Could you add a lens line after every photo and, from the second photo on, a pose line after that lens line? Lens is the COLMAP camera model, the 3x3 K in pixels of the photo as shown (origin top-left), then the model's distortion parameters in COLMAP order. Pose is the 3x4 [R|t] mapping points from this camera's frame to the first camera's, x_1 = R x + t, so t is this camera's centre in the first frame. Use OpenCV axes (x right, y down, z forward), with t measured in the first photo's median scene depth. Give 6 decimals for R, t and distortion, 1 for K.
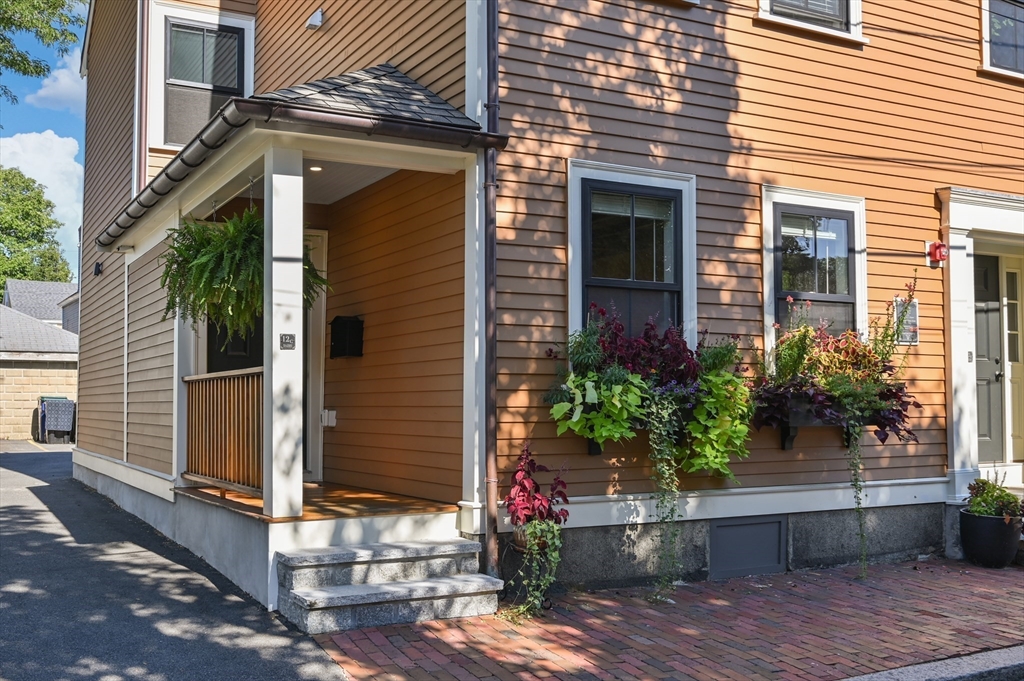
lens RADIAL K [[1048.0, 0, 511.9], [0, 1048.0, 342.2], [0, 0, 1]] dist [0.001282, 0.000000]
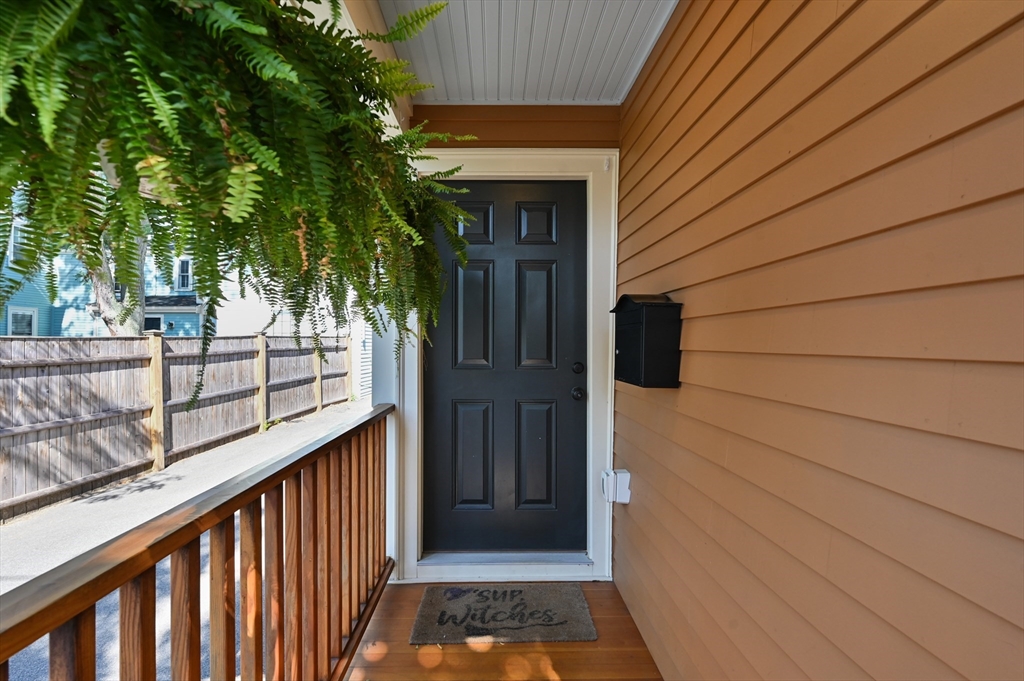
lens RADIAL K [[511.9, 0, 511.4], [0, 511.9, 340.4], [0, 0, 1]] dist [-0.000135, -0.000003]
pose [[0.889074, 0.001664, -0.457761, -0.105119], [0.026631, 0.998112, 0.055351, -0.018686], [0.456988, -0.061402, 0.887351, 0.764383]]
